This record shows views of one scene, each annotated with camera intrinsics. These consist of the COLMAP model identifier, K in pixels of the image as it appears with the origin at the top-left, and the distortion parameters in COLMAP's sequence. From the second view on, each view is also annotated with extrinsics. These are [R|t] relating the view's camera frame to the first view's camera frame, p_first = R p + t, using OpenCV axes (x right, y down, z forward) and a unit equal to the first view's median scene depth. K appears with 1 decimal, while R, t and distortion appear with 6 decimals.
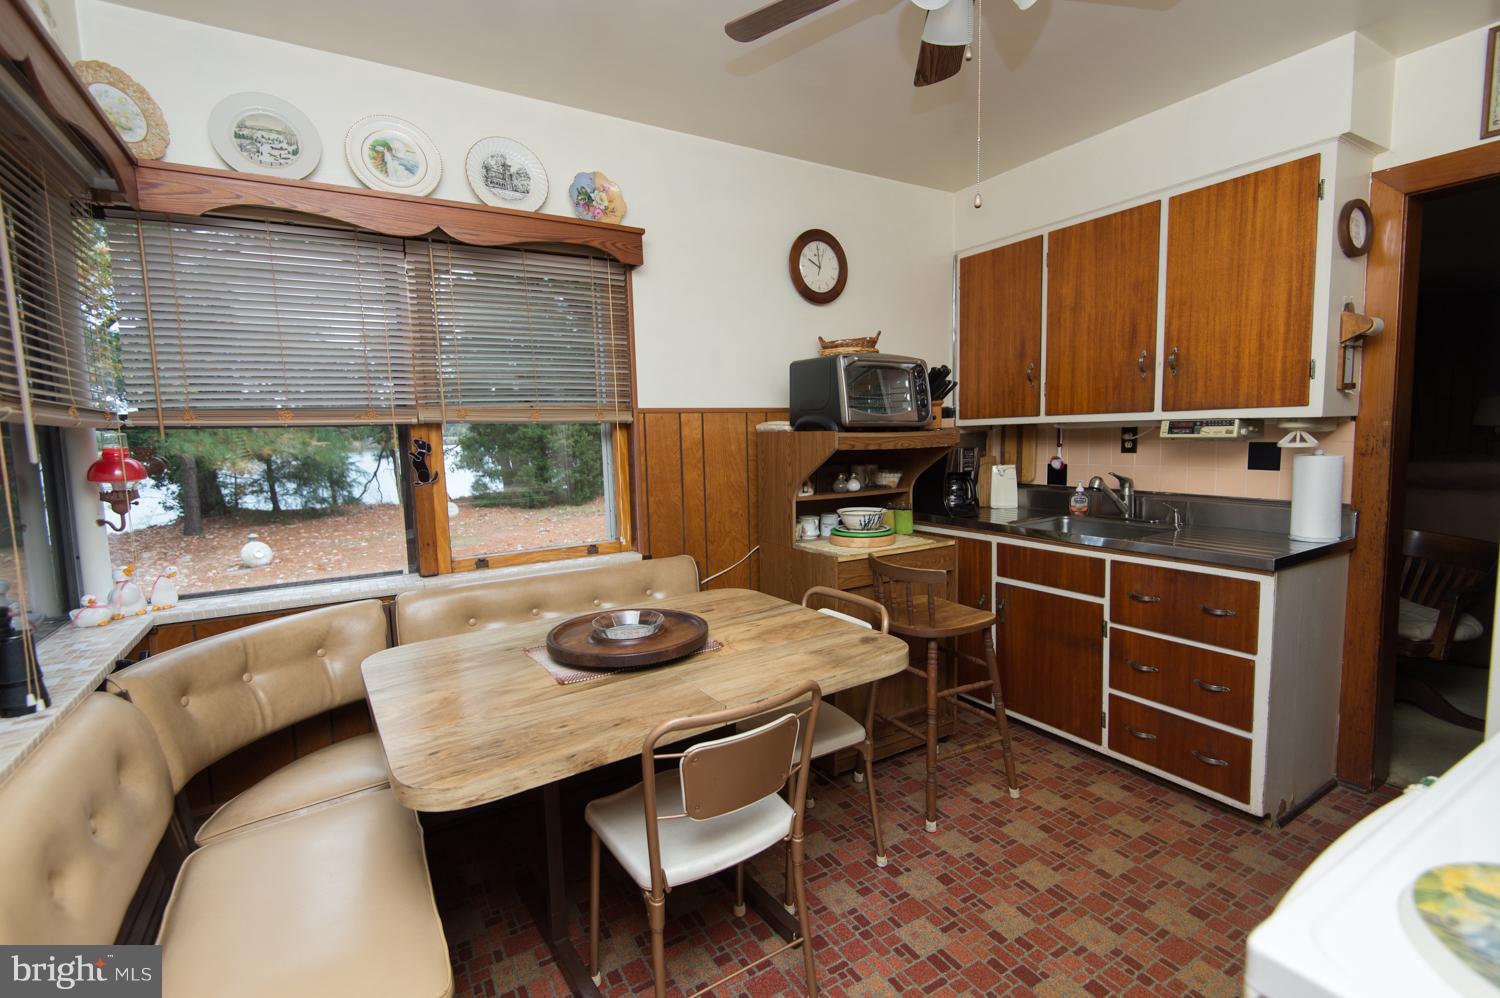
lens RADIAL K [[680.1, 0, 749.3], [0, 680.1, 493.8], [0, 0, 1]] dist [0.036251, -0.023306]
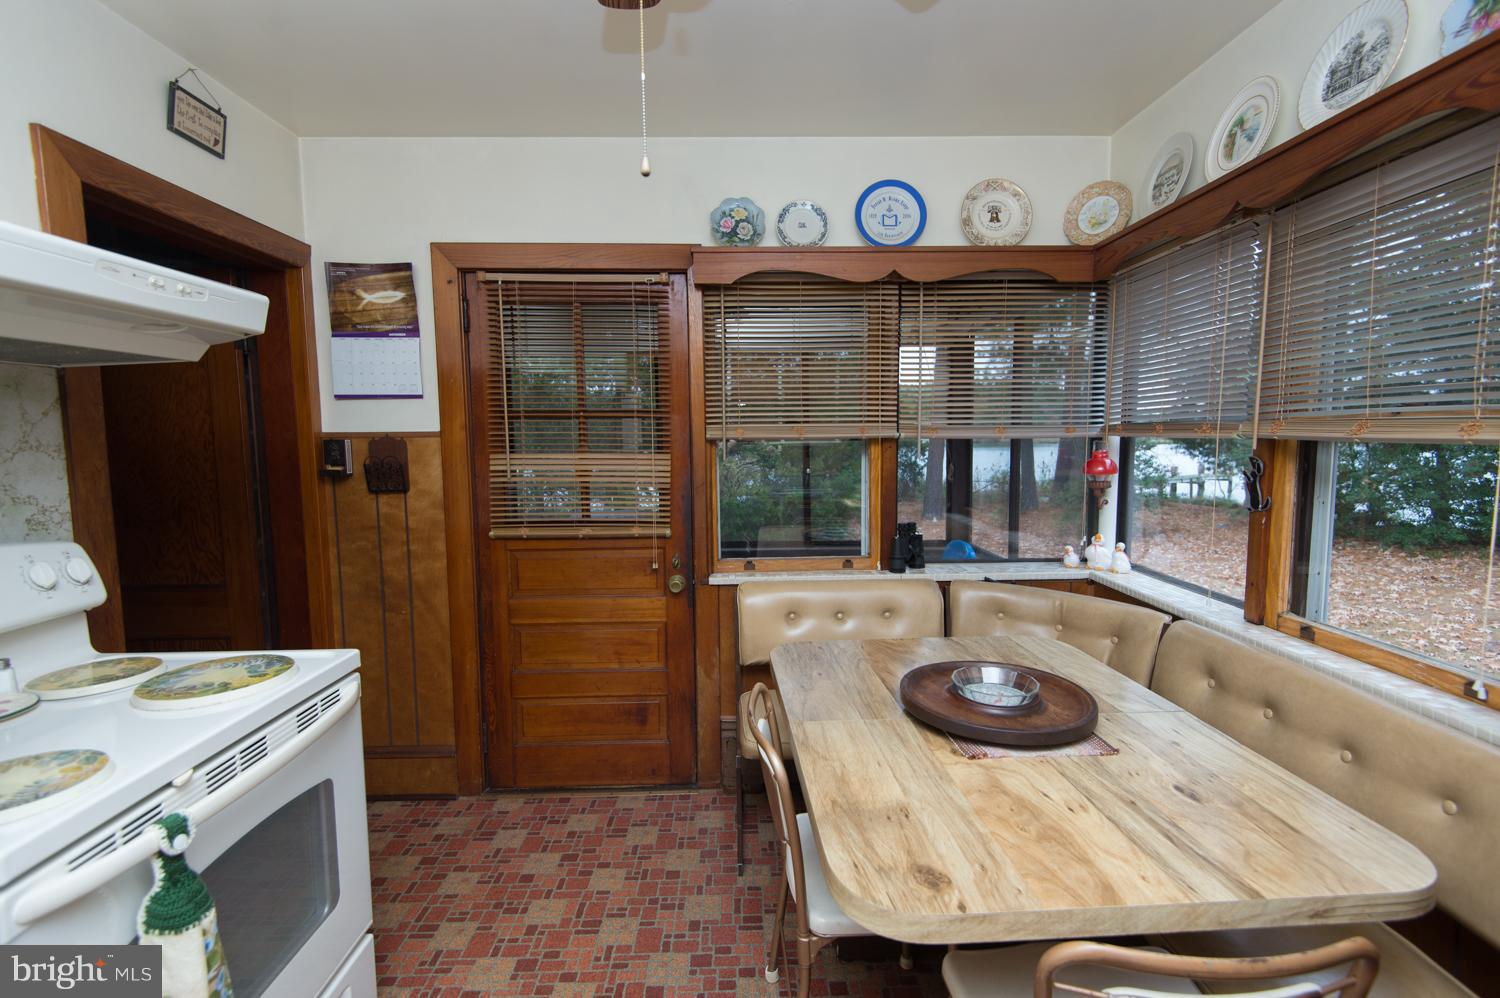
lens RADIAL K [[680.1, 0, 749.3], [0, 680.1, 493.8], [0, 0, 1]] dist [0.036251, -0.023306]
pose [[-0.512685, 0.109300, -0.851591, 0.620642], [-0.050682, 0.986281, 0.157100, -0.152245], [0.857080, 0.123703, -0.500112, 1.006908]]
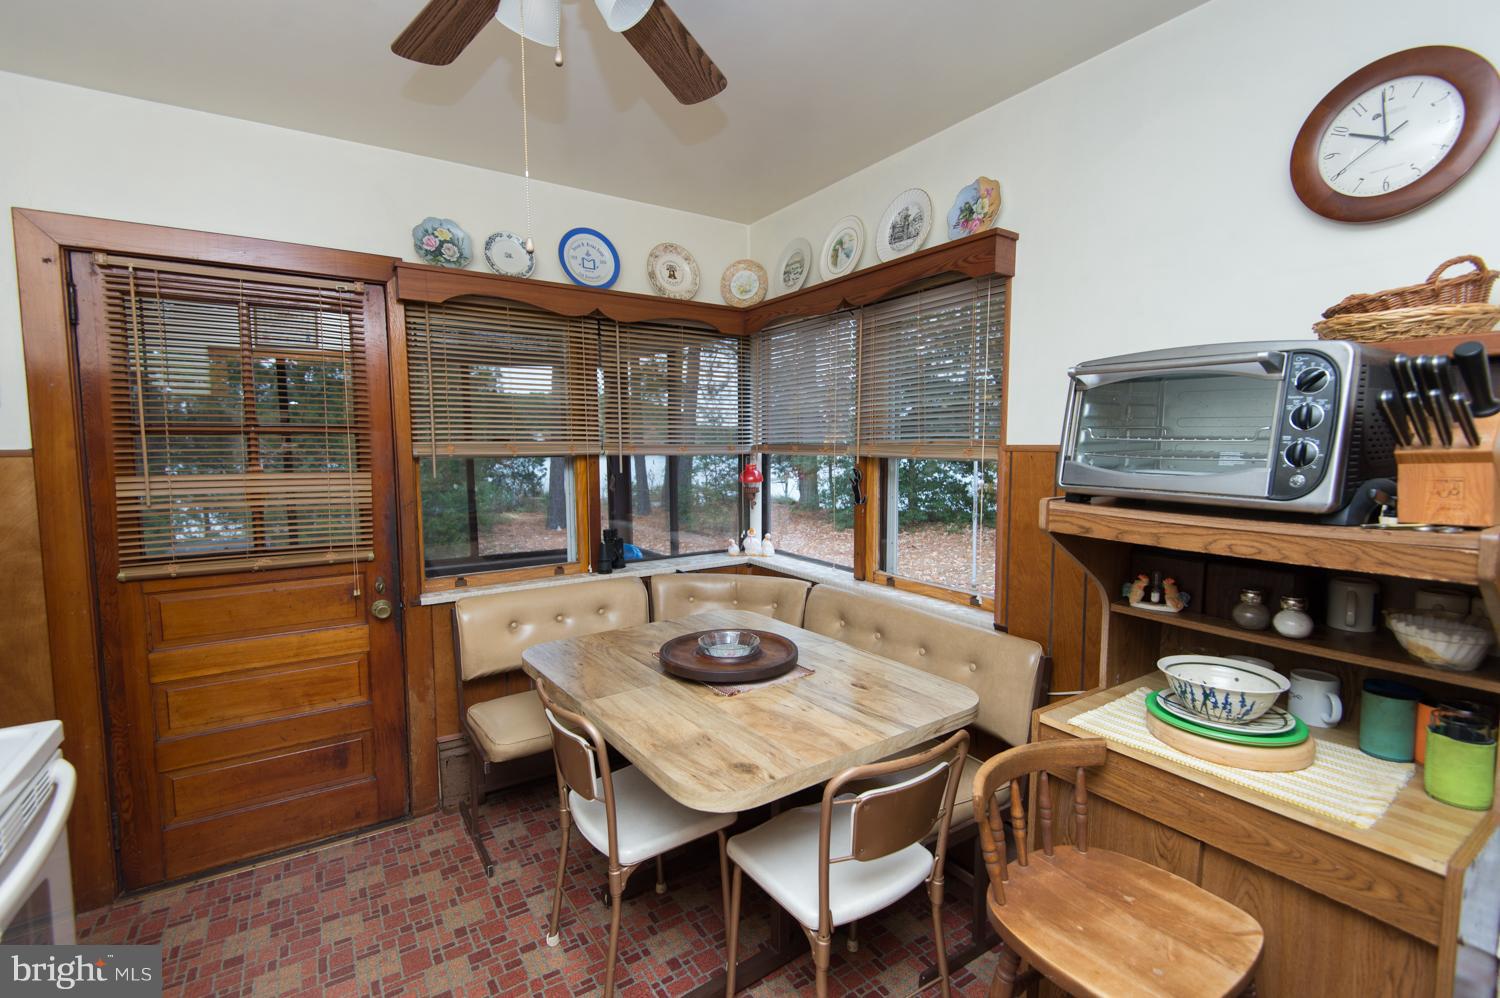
lens RADIAL K [[680.1, 0, 749.3], [0, 680.1, 493.8], [0, 0, 1]] dist [0.036251, -0.023306]
pose [[0.025554, 0.107025, -0.993928, 0.837662], [-0.083942, 0.990971, 0.104548, -0.164677], [0.996143, 0.080761, 0.034307, 0.861804]]
